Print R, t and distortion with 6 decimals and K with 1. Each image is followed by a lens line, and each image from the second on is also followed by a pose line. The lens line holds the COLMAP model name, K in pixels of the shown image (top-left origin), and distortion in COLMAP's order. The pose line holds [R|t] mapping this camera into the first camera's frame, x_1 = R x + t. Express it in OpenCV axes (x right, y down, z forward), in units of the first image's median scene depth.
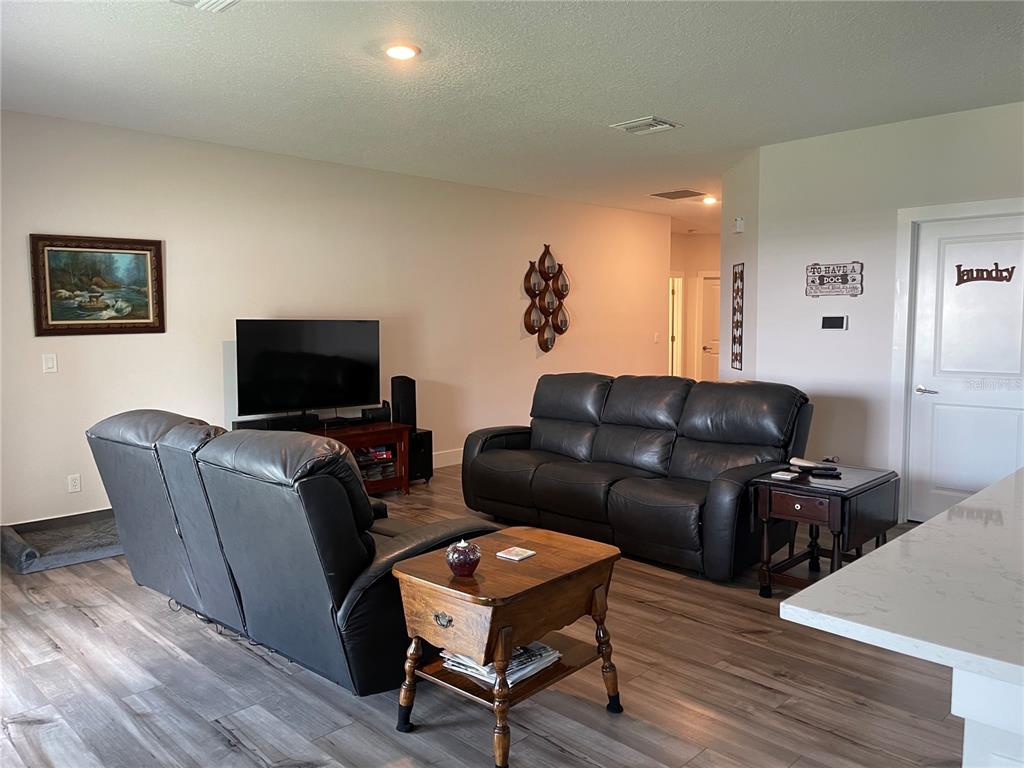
lens RADIAL K [[776.6, 0, 517.3], [0, 776.6, 381.0], [0, 0, 1]] dist [0.063370, -0.080344]
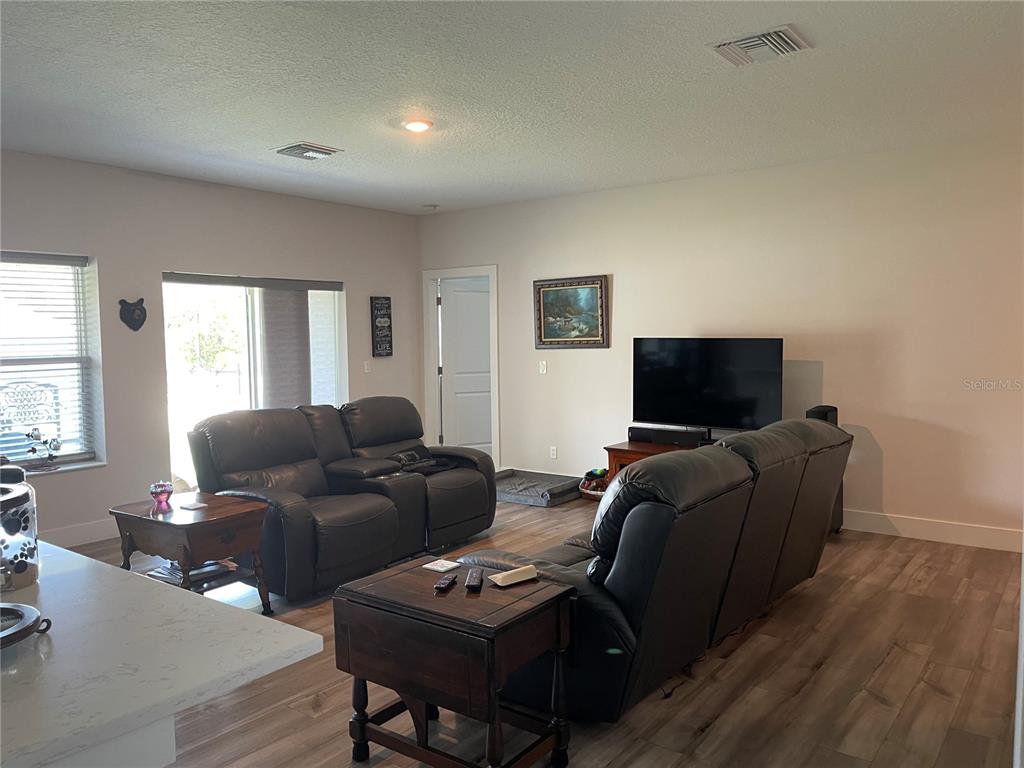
lens RADIAL K [[776.6, 0, 510.0], [0, 776.6, 377.6], [0, 0, 1]] dist [0.063370, -0.080344]
pose [[0.134748, 0.067865, -0.988553, 0.795580], [-0.063672, 0.996183, 0.059710, -0.082860], [0.988832, 0.054897, 0.138554, 0.709468]]
